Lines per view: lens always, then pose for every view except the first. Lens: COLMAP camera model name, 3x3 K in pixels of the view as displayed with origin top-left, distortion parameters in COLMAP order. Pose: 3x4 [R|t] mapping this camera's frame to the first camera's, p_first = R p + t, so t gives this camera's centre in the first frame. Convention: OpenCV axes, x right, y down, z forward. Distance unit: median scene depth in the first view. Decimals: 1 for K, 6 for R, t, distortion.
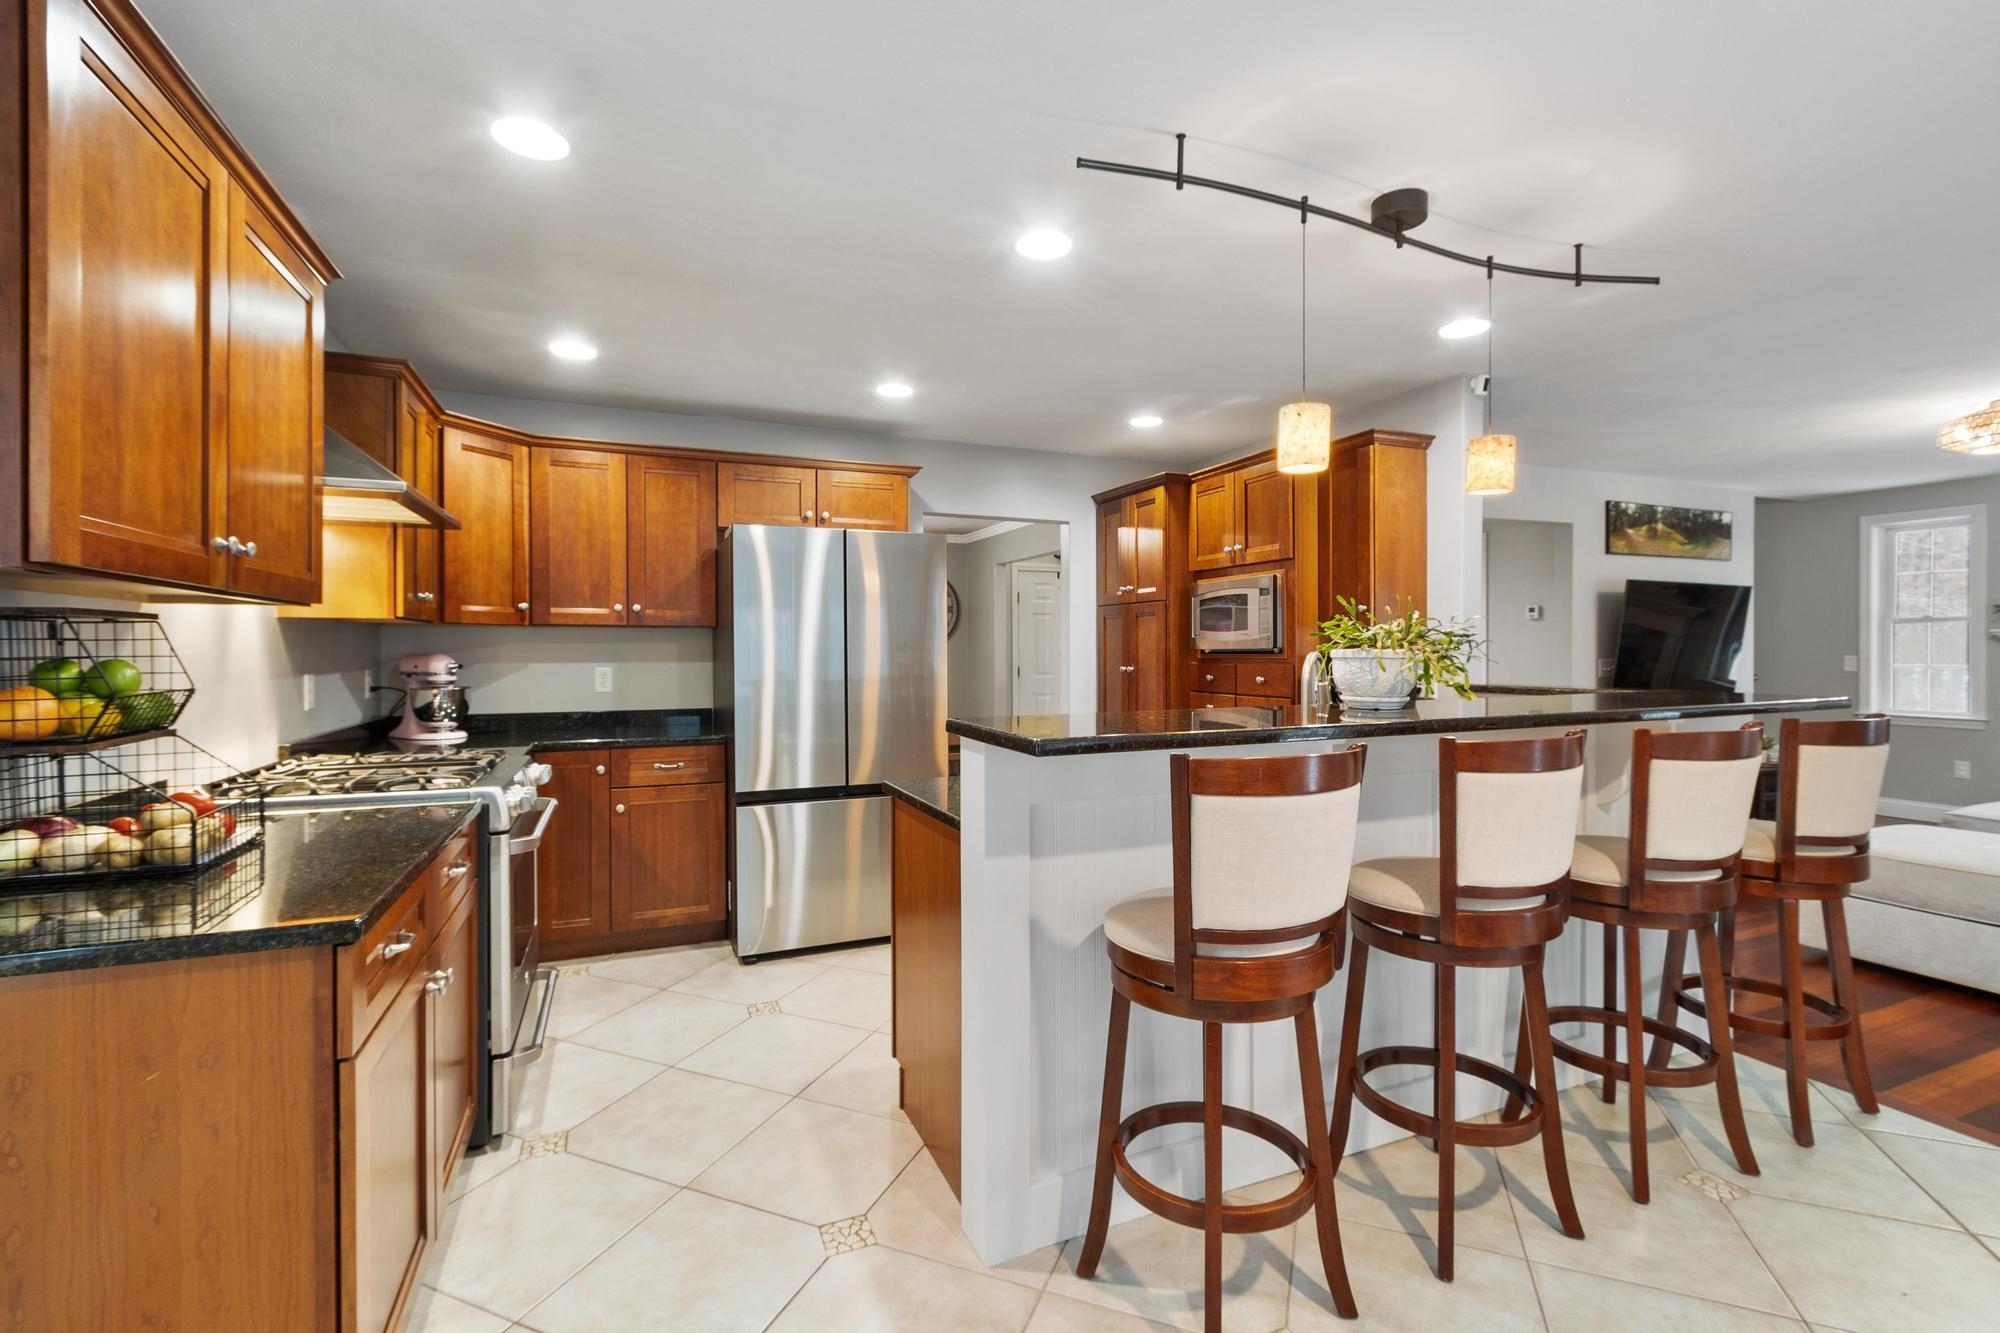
lens RADIAL K [[882.5, 0, 997.3], [0, 882.5, 657.0], [0, 0, 1]] dist [0.000336, -0.000496]
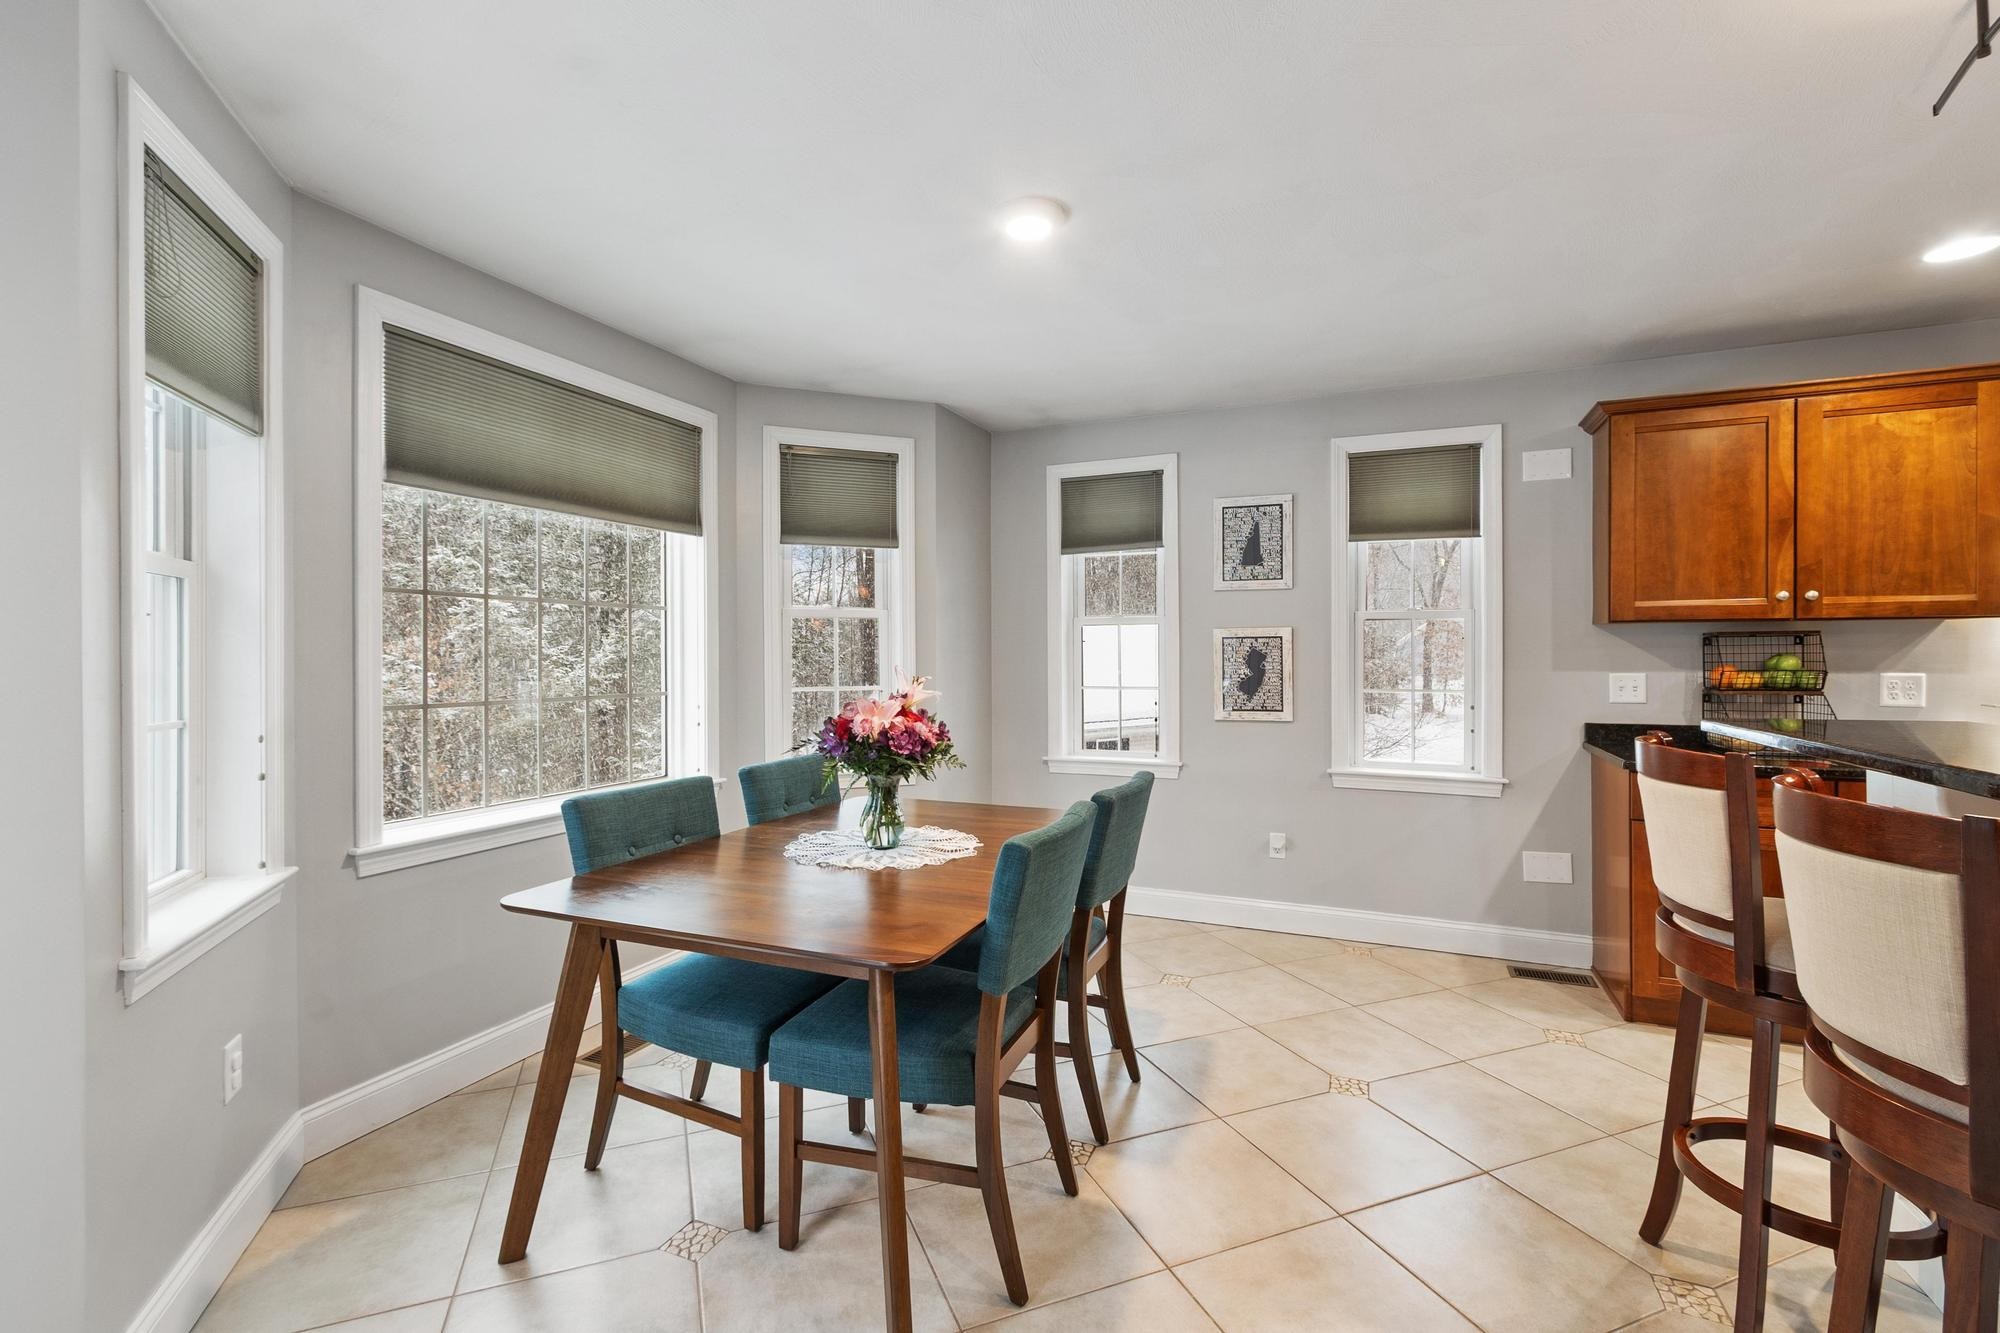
lens RADIAL K [[882.5, 0, 1002.8], [0, 882.5, 660.0], [0, 0, 1]] dist [0.000336, -0.000496]
pose [[-0.724043, 0.008477, -0.689703, 0.461911], [-0.000599, 0.999916, 0.012919, -0.002505], [0.689755, 0.009767, -0.723977, 0.330389]]
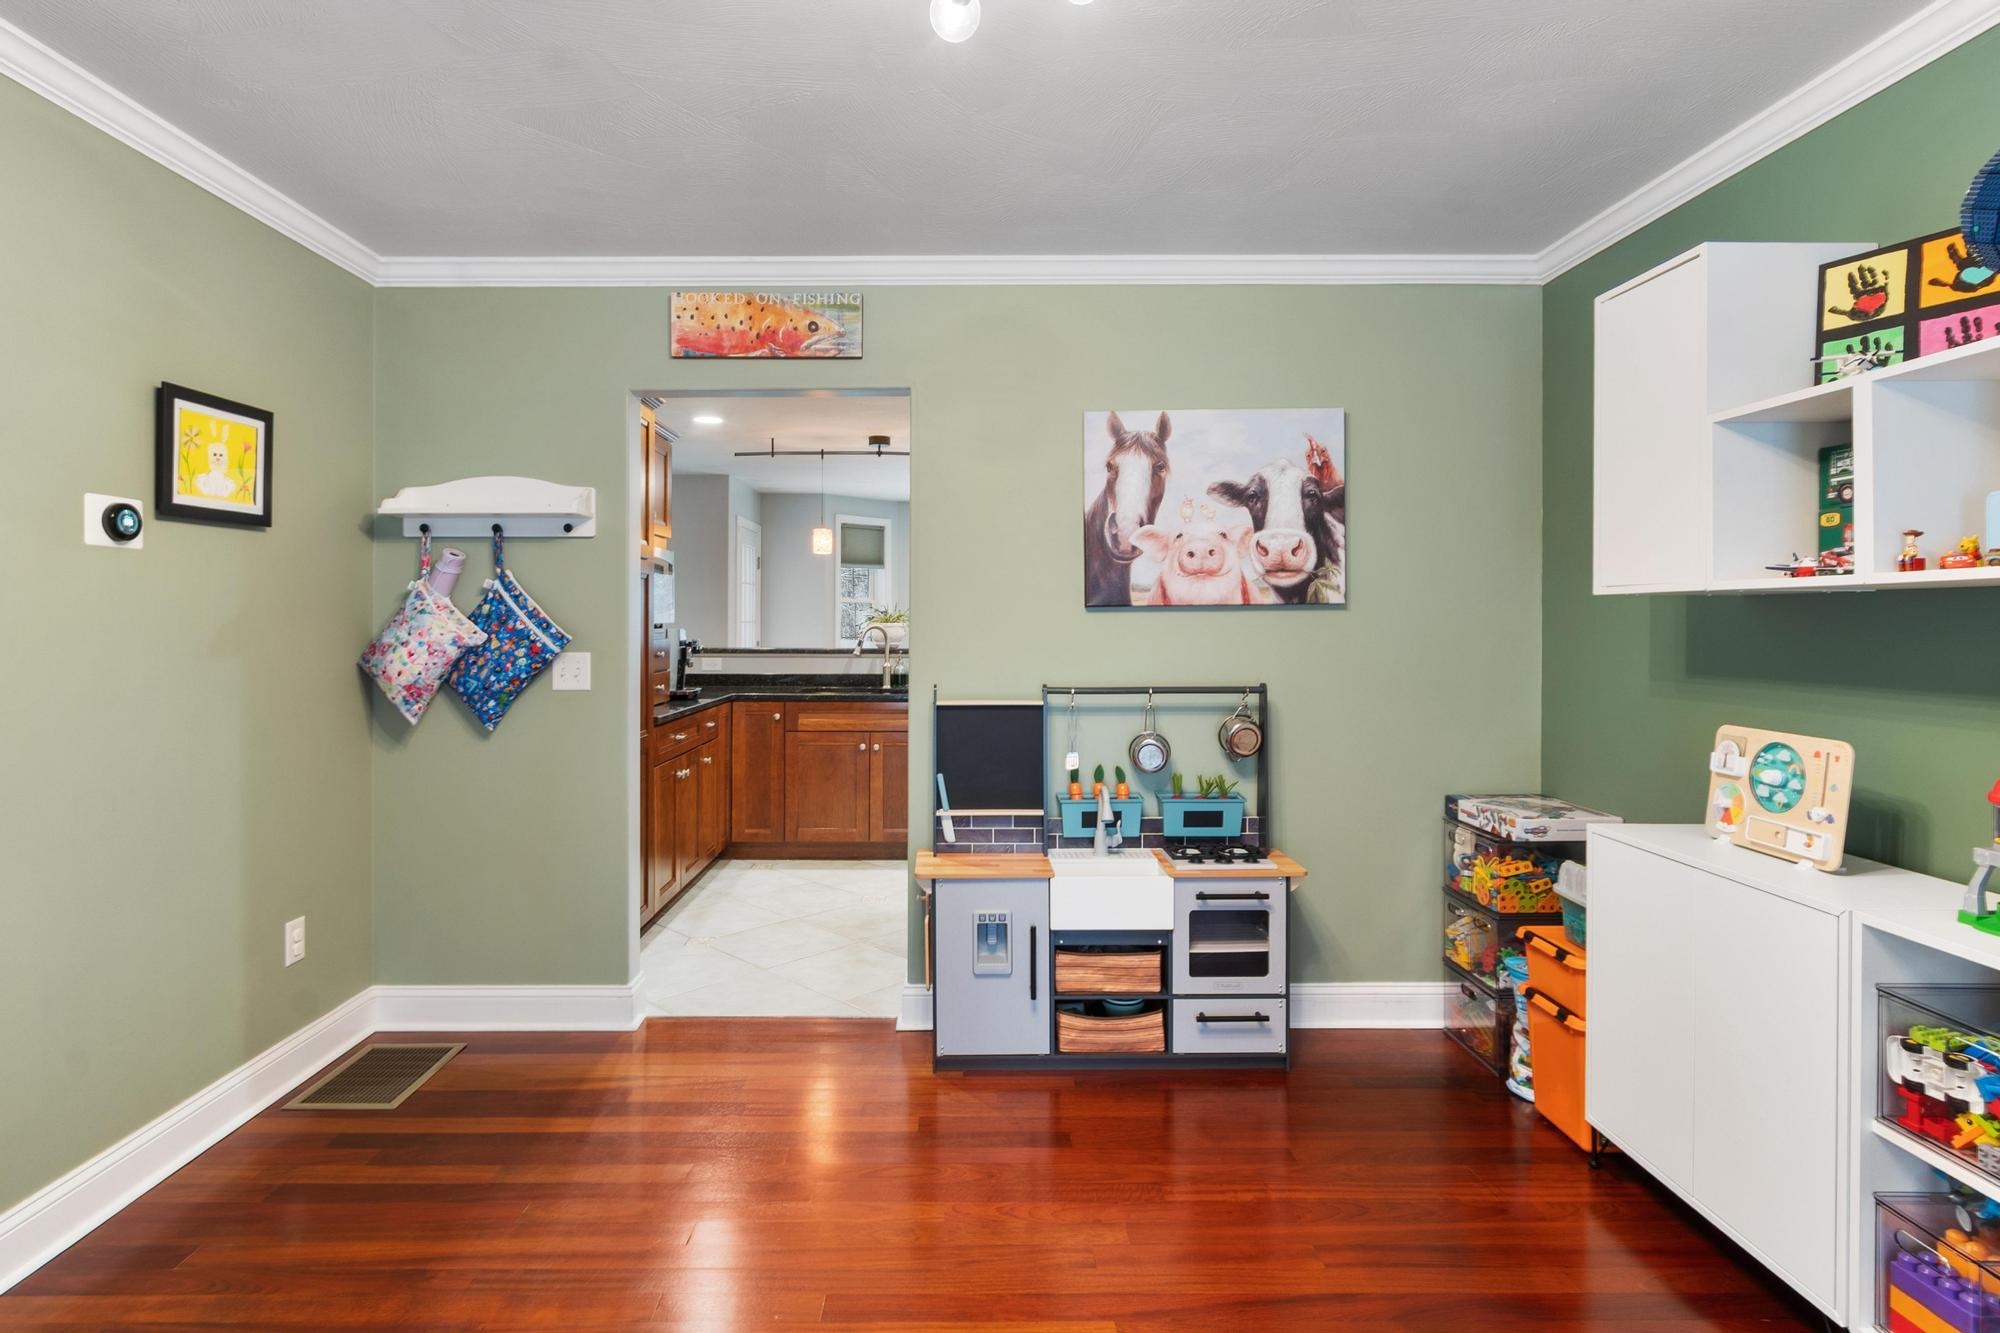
lens RADIAL K [[998.9, 0, 952.8], [0, 998.9, 622.1], [0, 0, 1]] dist [0.000408, 0.001398]
pose [[-0.921255, -0.000318, 0.388960, -0.312796], [0.003472, 0.999953, 0.009041, -0.014721], [-0.388944, 0.009679, -0.921210, 1.344258]]
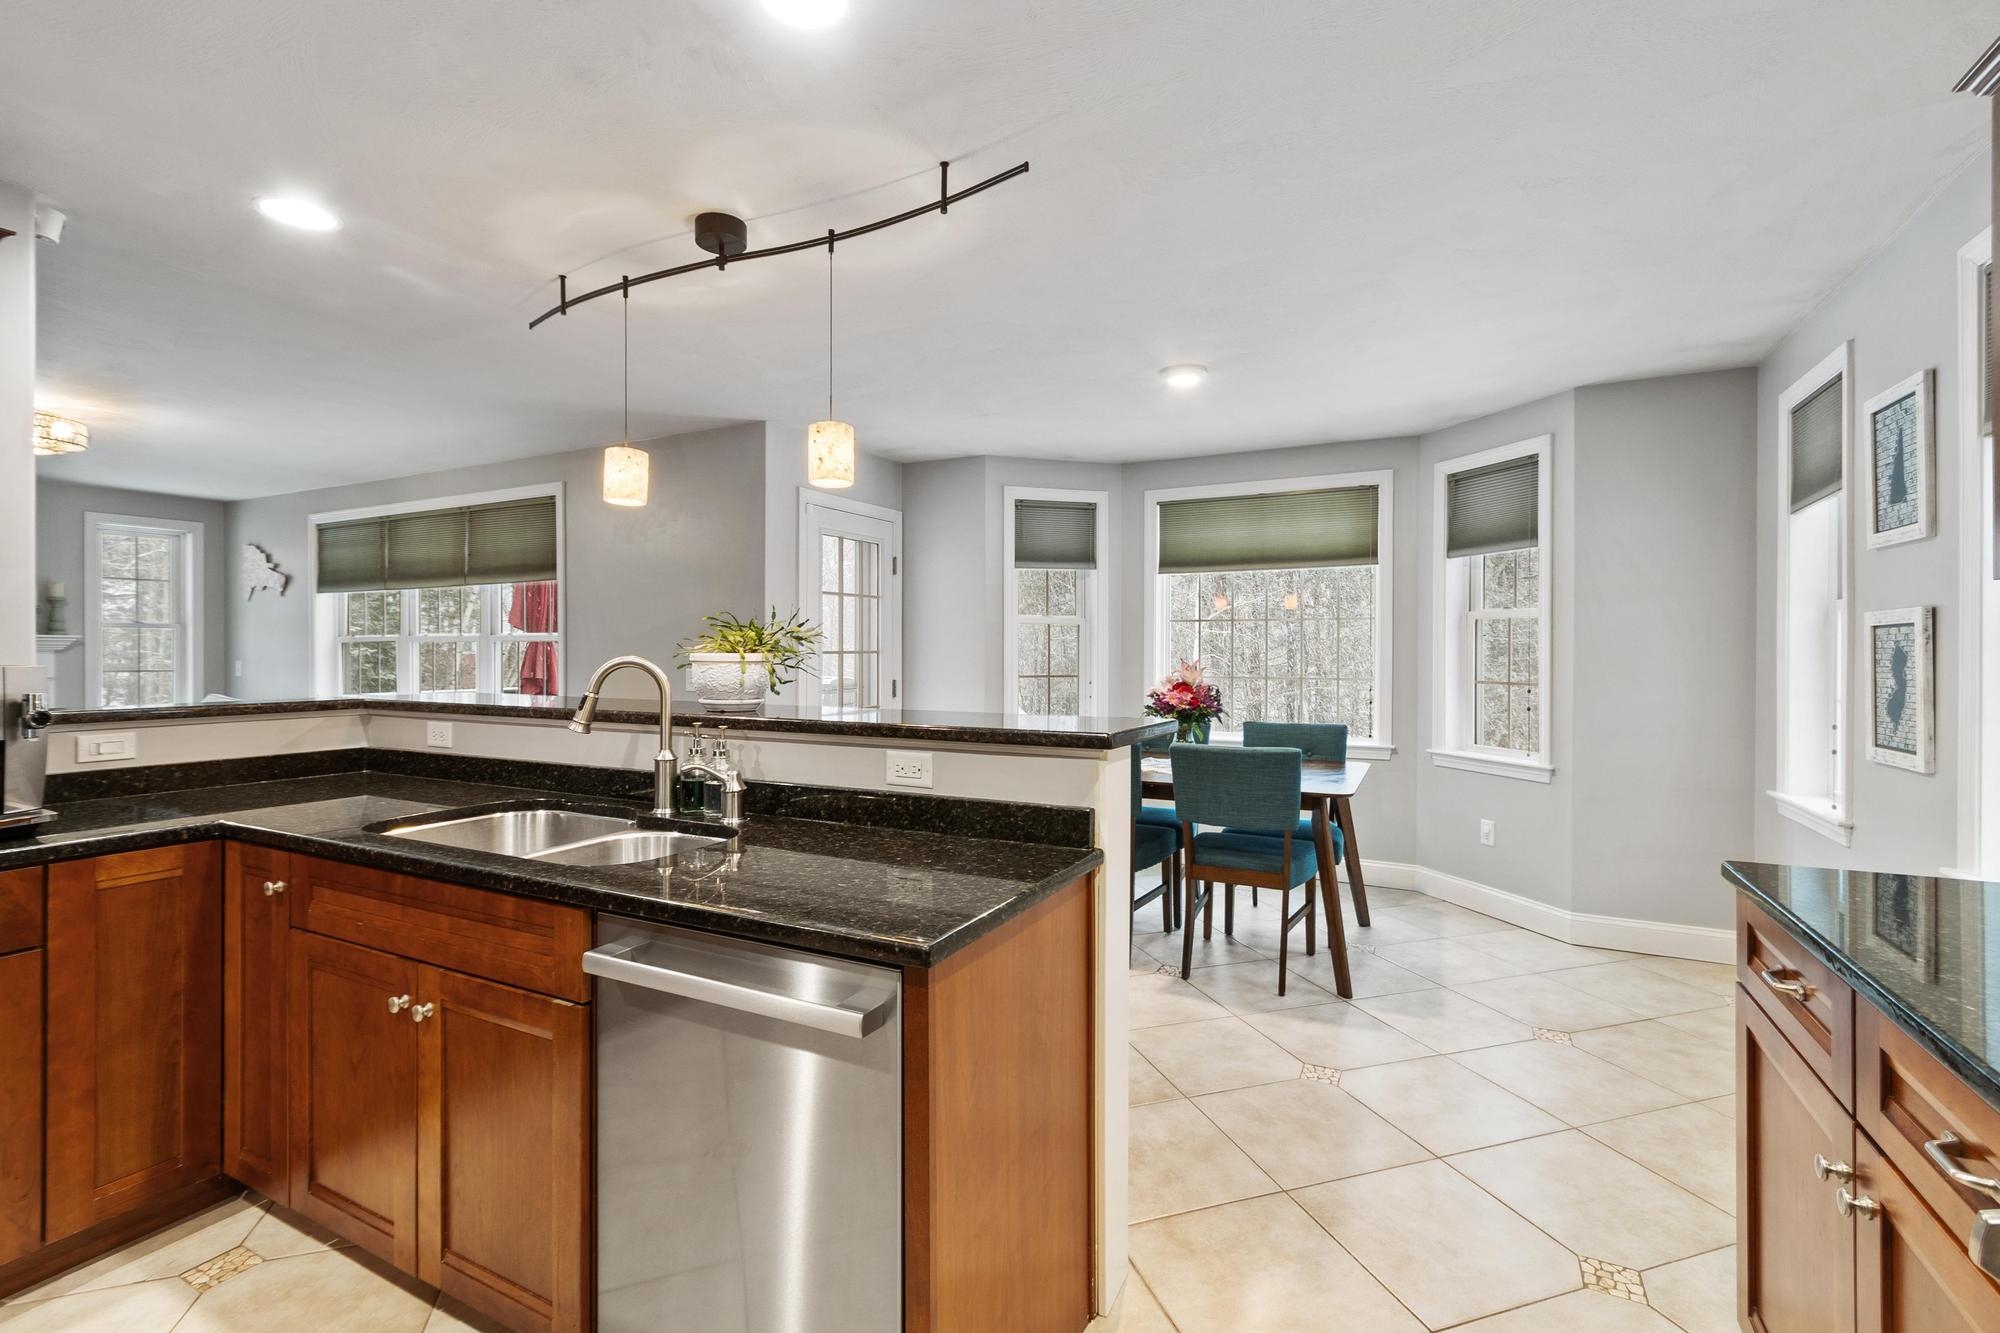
lens RADIAL K [[882.5, 0, 986.6], [0, 882.5, 650.4], [0, 0, 1]] dist [0.000336, -0.000496]
pose [[-0.633968, 0.004545, 0.773346, -0.218821], [0.009627, 0.999952, 0.002015, -0.004575], [-0.773300, 0.008722, -0.633981, 0.553002]]
